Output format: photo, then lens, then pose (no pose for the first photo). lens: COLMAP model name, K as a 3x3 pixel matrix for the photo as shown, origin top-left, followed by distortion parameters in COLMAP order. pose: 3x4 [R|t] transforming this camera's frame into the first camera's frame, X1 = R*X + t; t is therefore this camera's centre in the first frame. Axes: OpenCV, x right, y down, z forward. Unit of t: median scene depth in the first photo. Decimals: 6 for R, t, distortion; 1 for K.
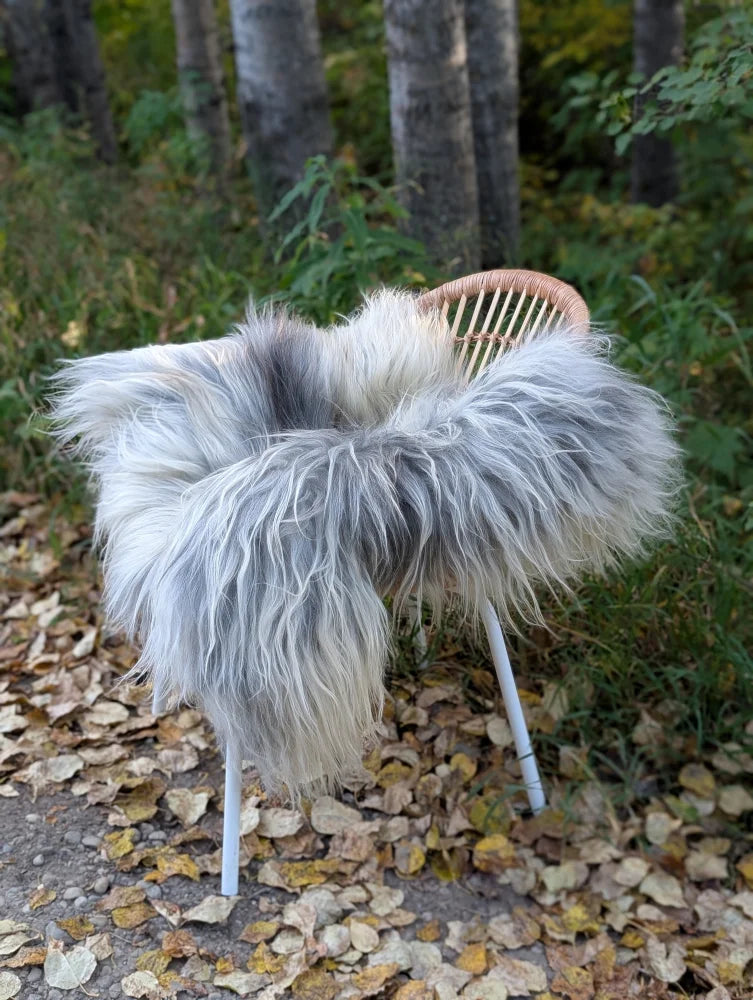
lens RADIAL K [[1448.2, 0, 375.3], [0, 1448.2, 496.4], [0, 0, 1]] dist [0.032533, 0.000000]
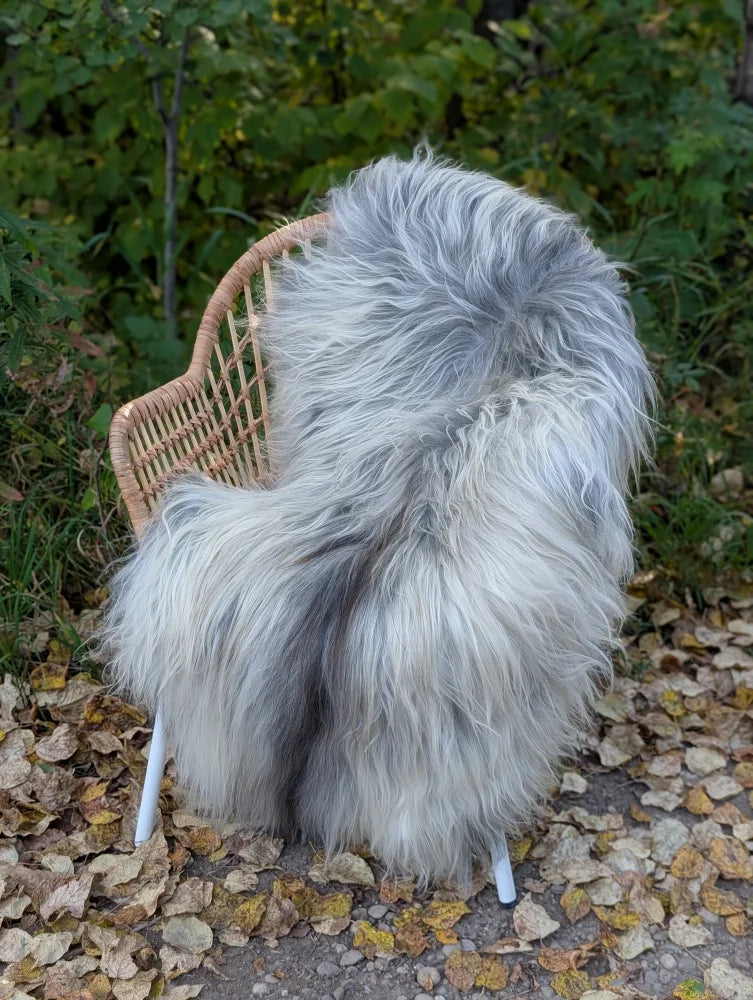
lens RADIAL K [[1448.2, 0, 376.6], [0, 1448.2, 509.2], [0, 0, 1]] dist [0.032533, 0.000000]
pose [[0.551791, -0.367146, 0.748819, -0.706925], [0.313027, 0.923413, 0.222086, -0.184255], [-0.773008, 0.111855, 0.624458, 0.414174]]
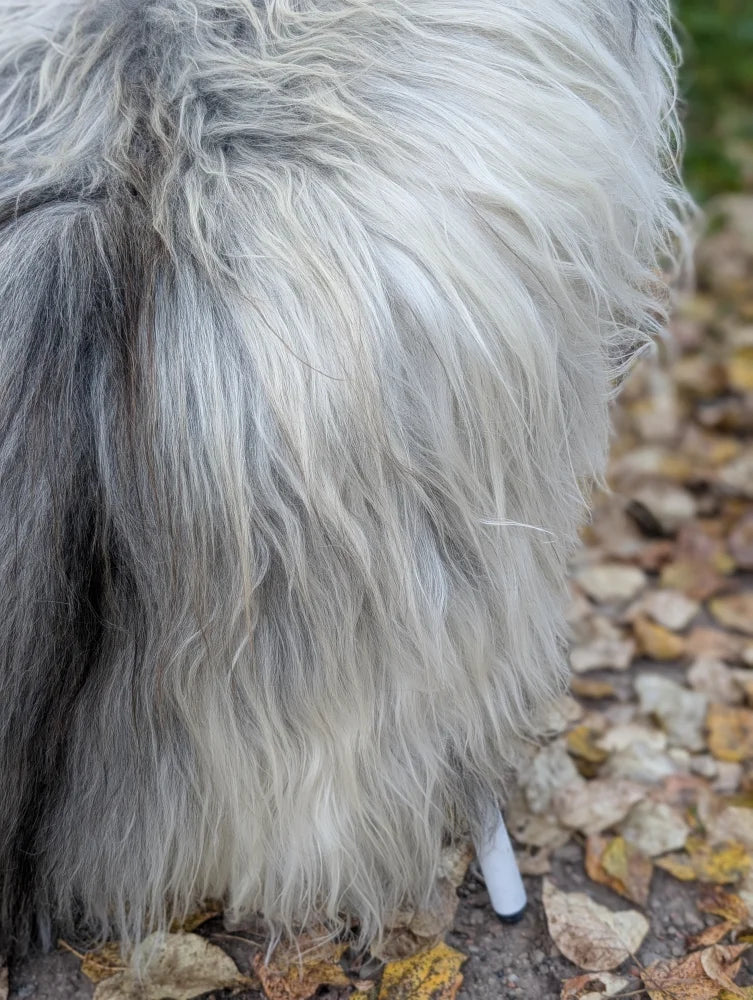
lens RADIAL K [[1448.2, 0, 360.3], [0, 1448.2, 517.2], [0, 0, 1]] dist [0.032533, 0.000000]
pose [[0.097661, -0.452563, 0.886369, -0.427310], [0.402646, 0.832447, 0.380668, -0.024977], [-0.910131, 0.319716, 0.263520, 0.817321]]
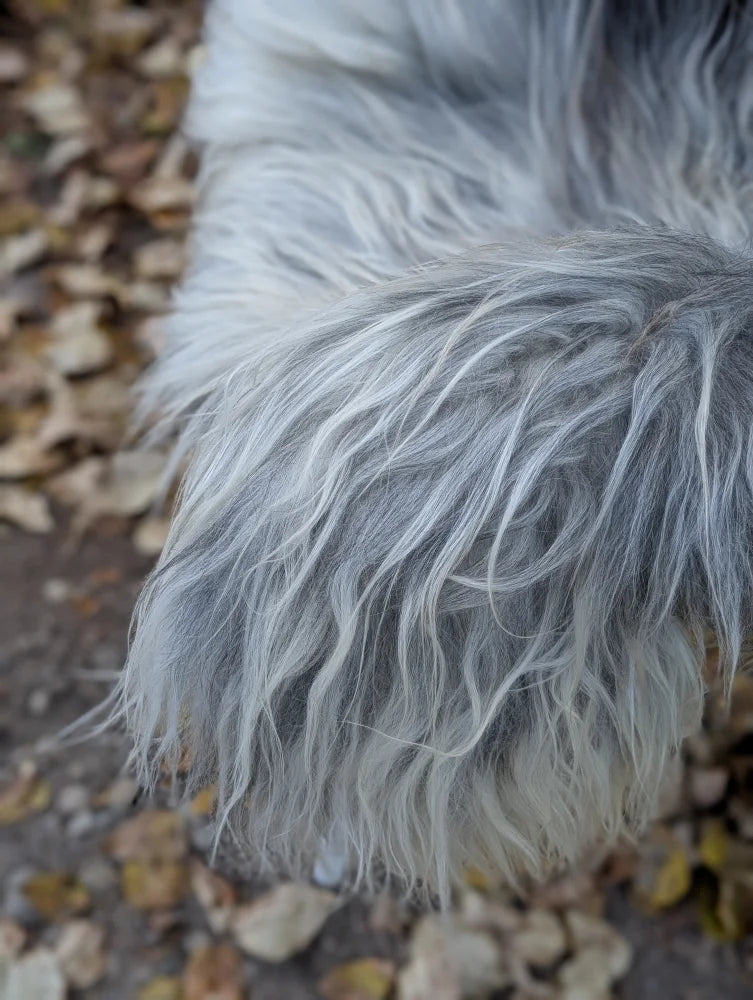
lens RADIAL K [[1448.2, 0, 361.3], [0, 1448.2, 514.2], [0, 0, 1]] dist [0.032533, 0.000000]
pose [[0.952898, 0.249713, -0.172132, -0.022698], [-0.110767, 0.814875, 0.568954, -0.157343], [0.282341, -0.523089, 0.804153, 0.572116]]
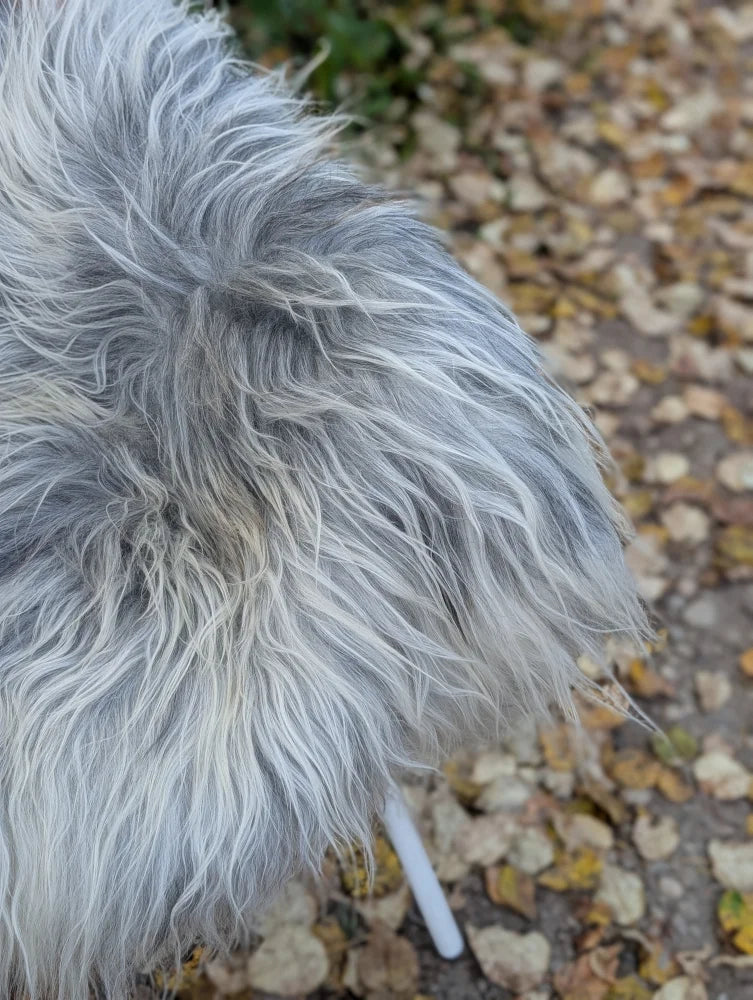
lens RADIAL K [[1448.2, 0, 442.7], [0, 1448.2, 469.7], [0, 0, 1]] dist [0.032533, 0.000000]
pose [[-0.240750, -0.610891, 0.754223, -0.424051], [0.343842, 0.673001, 0.654860, -0.272941], [-0.907641, 0.416991, 0.048025, 0.819665]]
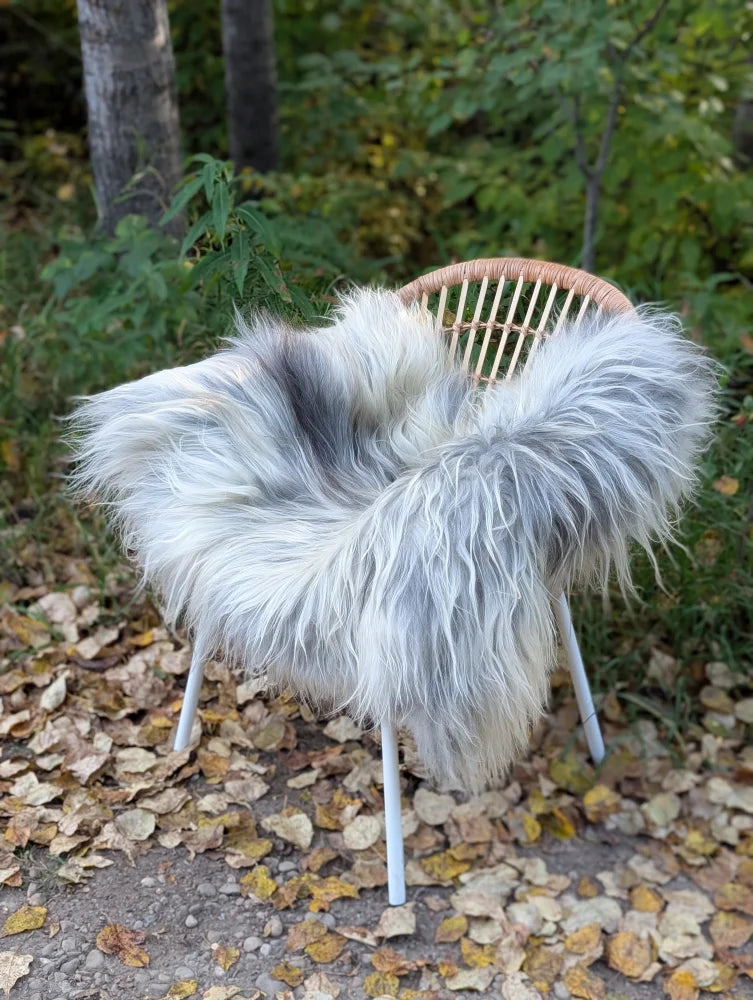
lens RADIAL K [[1448.2, 0, 378.6], [0, 1448.2, 491.2], [0, 0, 1]] dist [0.032533, 0.000000]
pose [[0.913042, -0.149904, 0.379320, -0.419200], [0.138929, 0.988700, 0.056317, -0.062745], [-0.383475, 0.001279, 0.923550, 0.067310]]
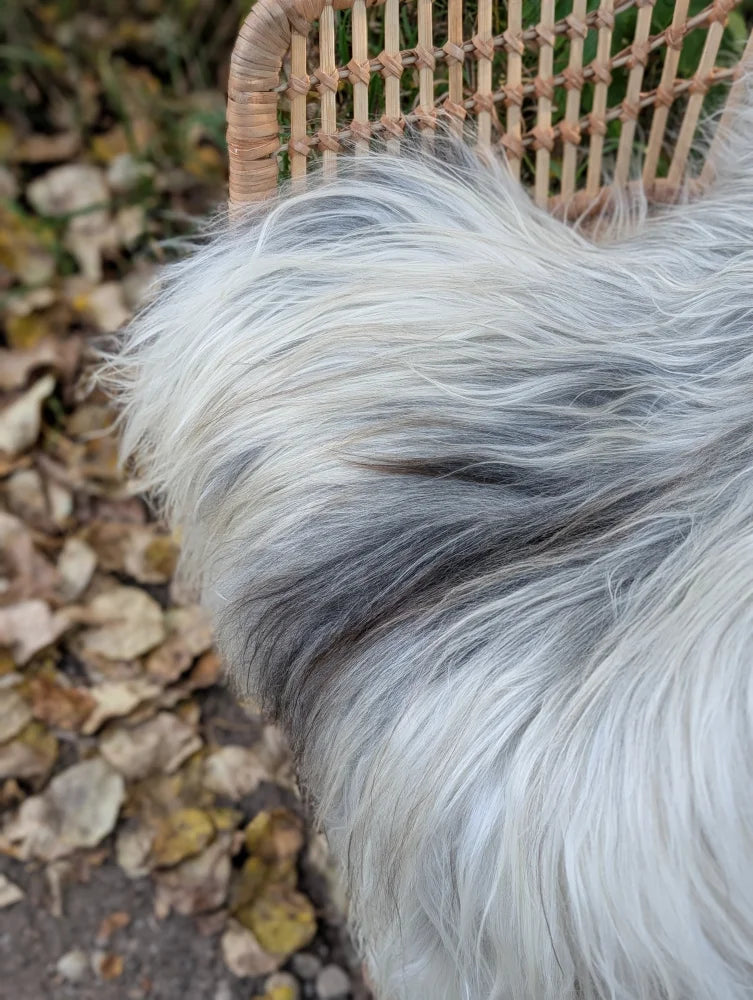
lens RADIAL K [[1448.2, 0, 355.8], [0, 1448.2, 494.5], [0, 0, 1]] dist [0.032533, 0.000000]
pose [[0.984126, -0.117494, 0.133008, -0.186441], [0.030243, 0.849529, 0.526674, -0.182267], [-0.174875, -0.514291, 0.839597, 0.640374]]
